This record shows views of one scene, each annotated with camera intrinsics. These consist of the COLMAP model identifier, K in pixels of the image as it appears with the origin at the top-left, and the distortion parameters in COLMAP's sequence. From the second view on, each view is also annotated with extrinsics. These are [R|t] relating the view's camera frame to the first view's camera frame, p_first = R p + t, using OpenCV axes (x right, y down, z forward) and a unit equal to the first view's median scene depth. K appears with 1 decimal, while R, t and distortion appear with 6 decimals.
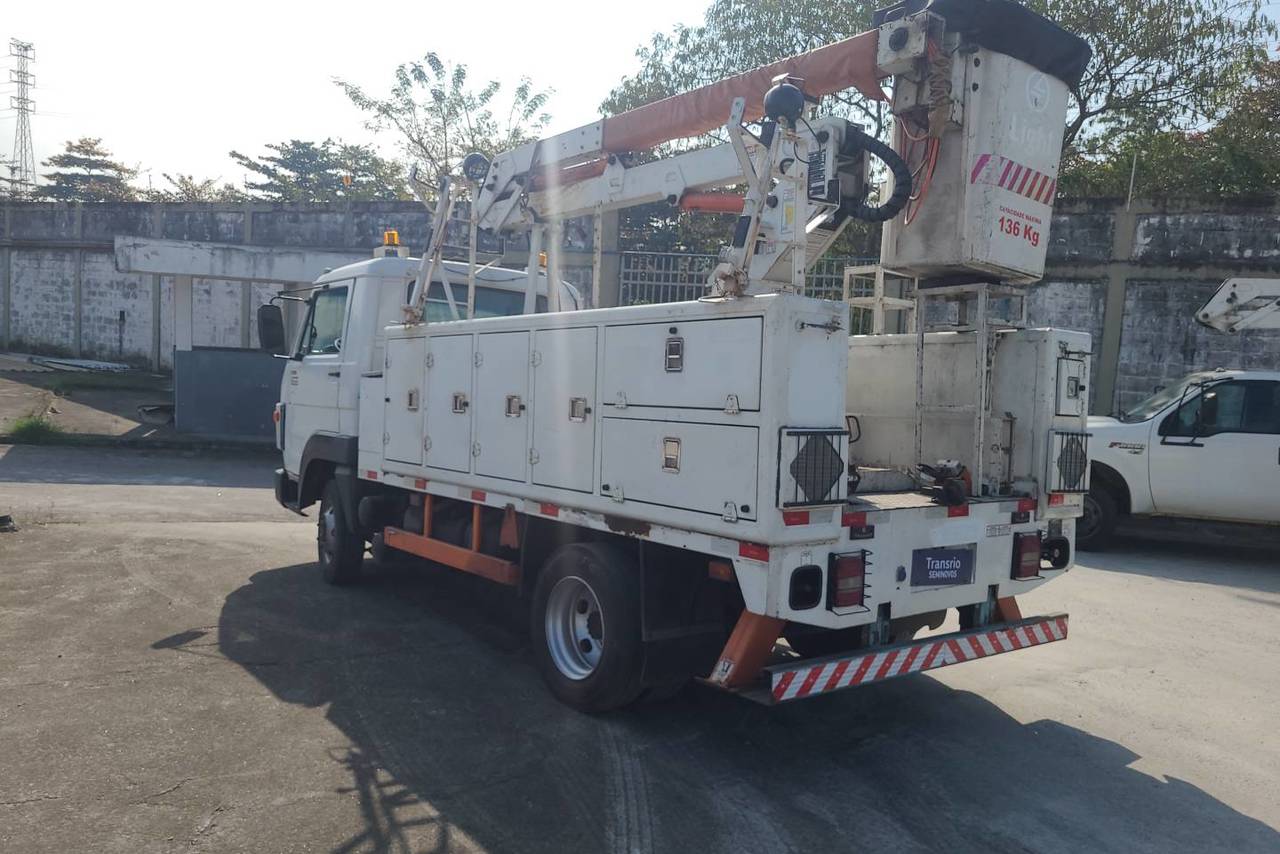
lens RADIAL K [[968.5, 0, 639.9], [0, 968.5, 444.1], [0, 0, 1]] dist [0.005114, 0.001115]
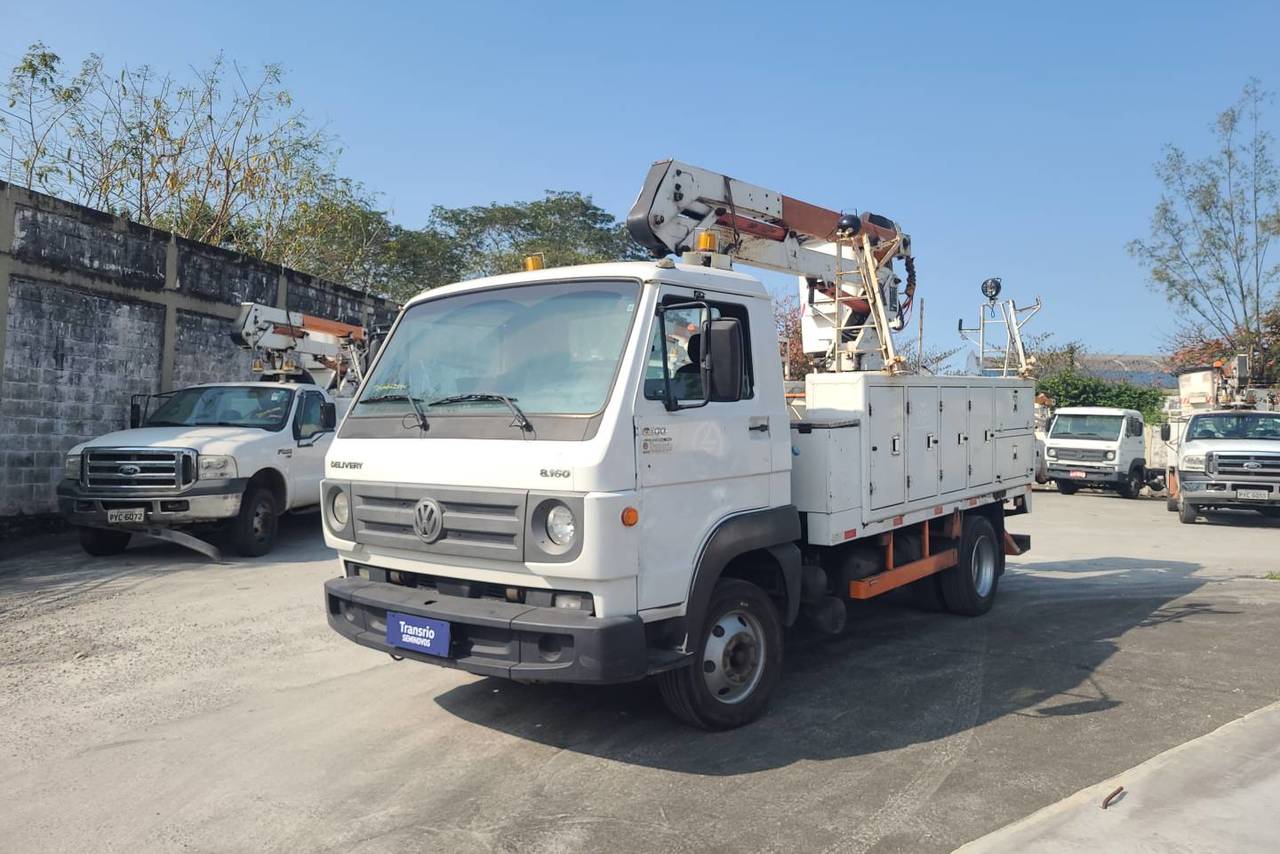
lens RADIAL K [[986.6, 0, 637.8], [0, 986.6, 422.6], [0, 0, 1]] dist [0.012642, 0.005263]
pose [[-0.234522, -0.056106, 0.970490, -1.153661], [0.049179, 0.996370, 0.069487, -0.150560], [-0.970866, 0.064024, -0.230912, 1.441220]]
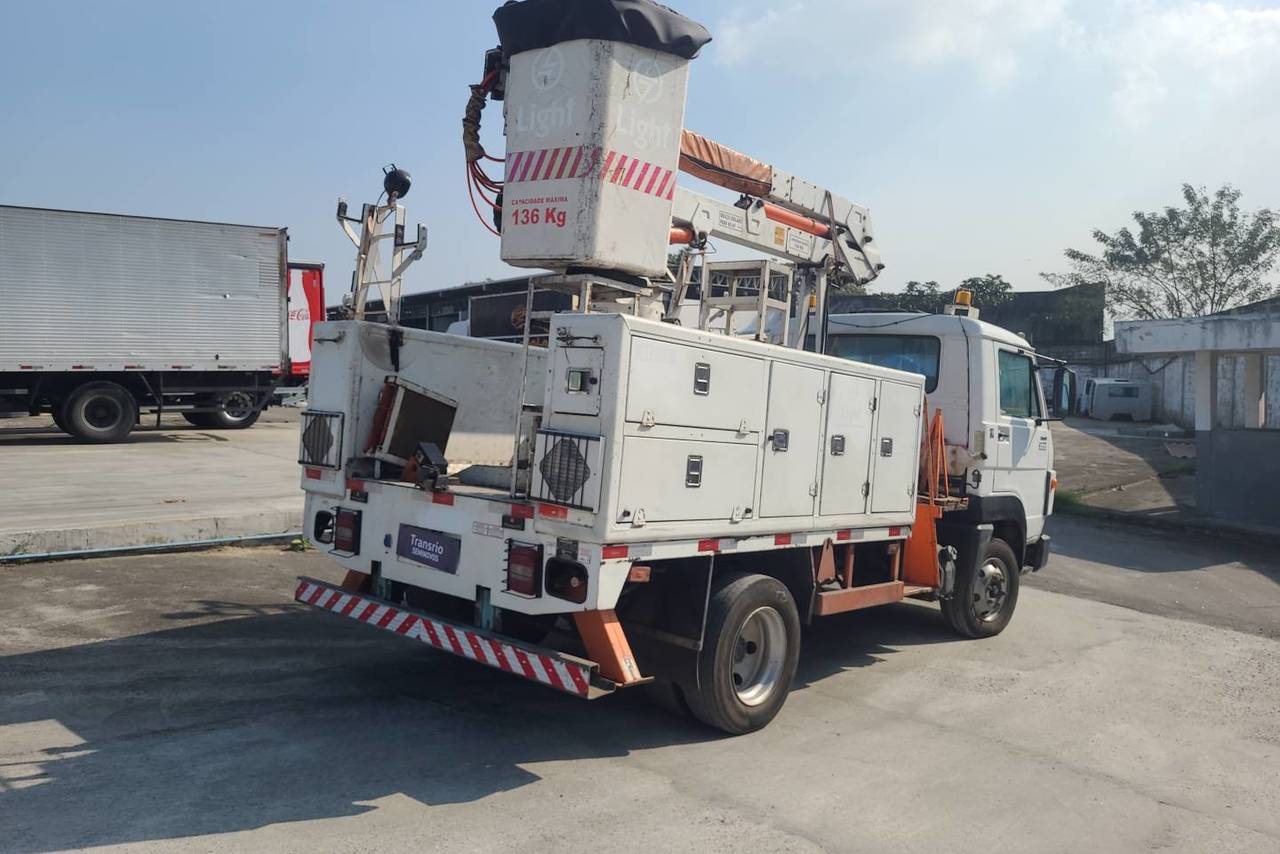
lens RADIAL K [[986.6, 0, 637.8], [0, 986.6, 422.6], [0, 0, 1]] dist [0.012642, 0.005263]
pose [[0.197611, -0.023015, -0.980010, 0.918688], [-0.111601, 0.992696, -0.045817, 0.007719], [0.973907, 0.118424, 0.193599, 0.635869]]
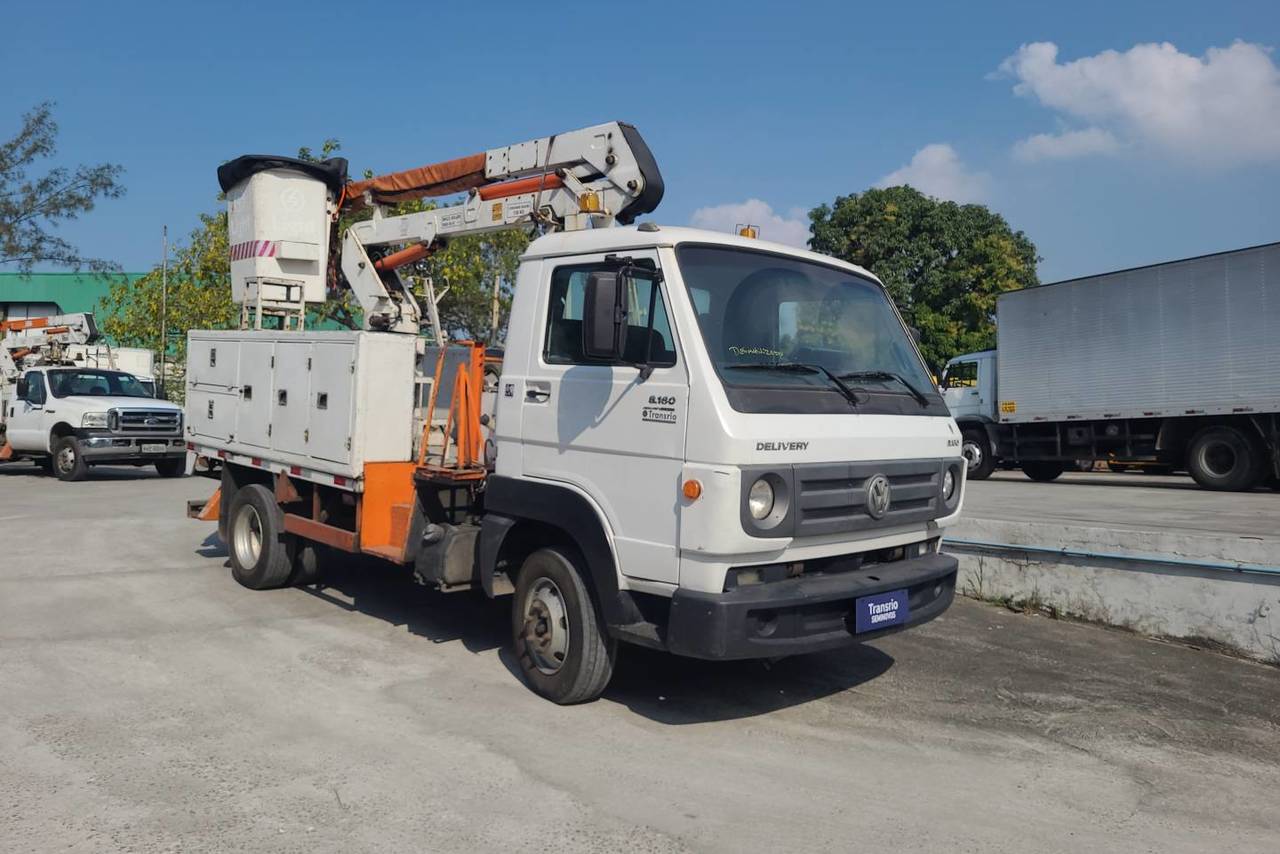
lens RADIAL K [[986.6, 0, 637.8], [0, 986.6, 422.6], [0, 0, 1]] dist [0.012642, 0.005263]
pose [[-0.991177, -0.087330, -0.099711, -0.175186], [-0.095479, 0.992203, 0.080109, -0.130674], [0.091937, 0.088922, -0.991786, 2.116177]]
